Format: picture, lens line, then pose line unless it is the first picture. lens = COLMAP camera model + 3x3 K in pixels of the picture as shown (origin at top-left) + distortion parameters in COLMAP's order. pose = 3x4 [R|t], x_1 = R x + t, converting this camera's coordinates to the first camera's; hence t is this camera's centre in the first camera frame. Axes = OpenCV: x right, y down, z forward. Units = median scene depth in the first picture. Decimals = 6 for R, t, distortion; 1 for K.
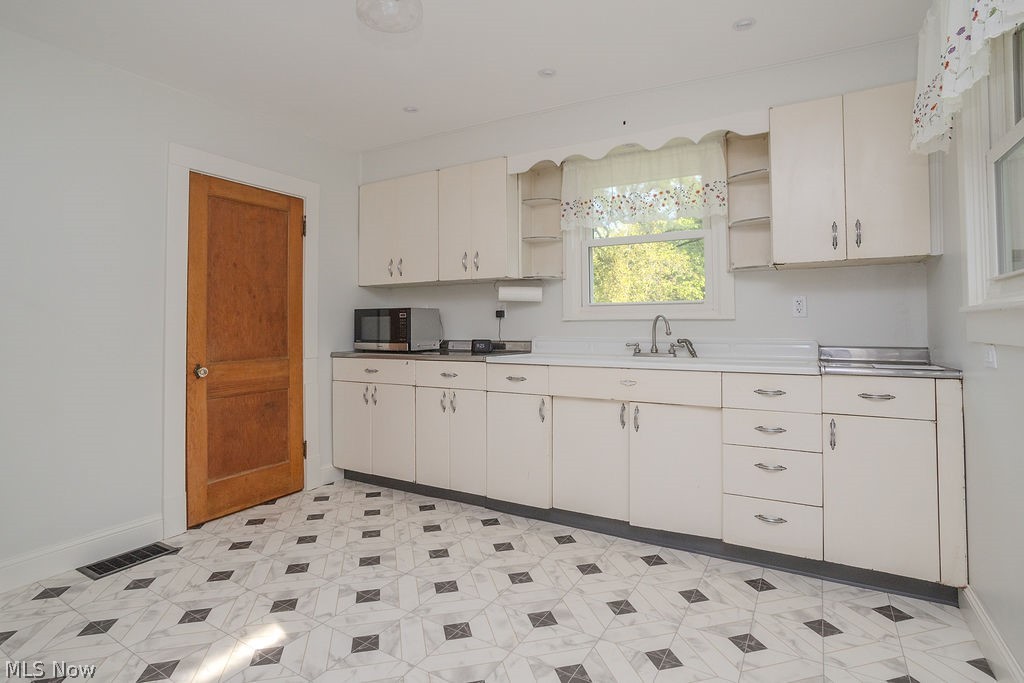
lens RADIAL K [[518.0, 0, 515.7], [0, 518.0, 311.1], [0, 0, 1]] dist [-0.004890, 0.011886]
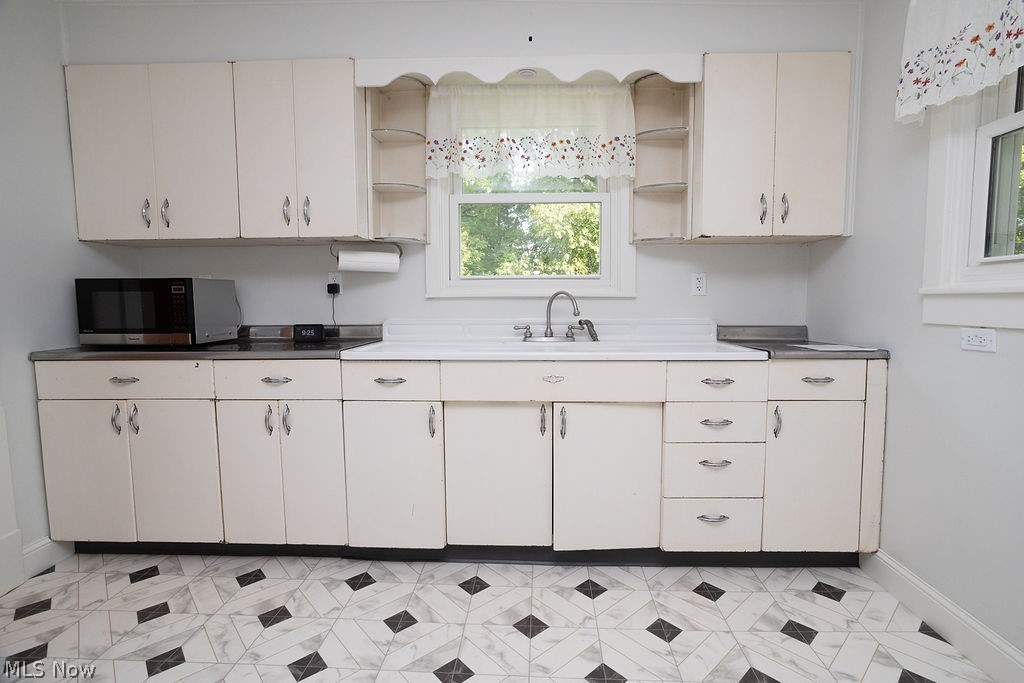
lens RADIAL K [[497.2, 0, 517.3], [0, 497.2, 336.5], [0, 0, 1]] dist [-0.039010, 0.027175]
pose [[0.885458, -0.035560, 0.463357, -0.152660], [-0.012367, 0.994912, 0.099988, -0.000109], [-0.464555, -0.094266, 0.880513, 0.316696]]
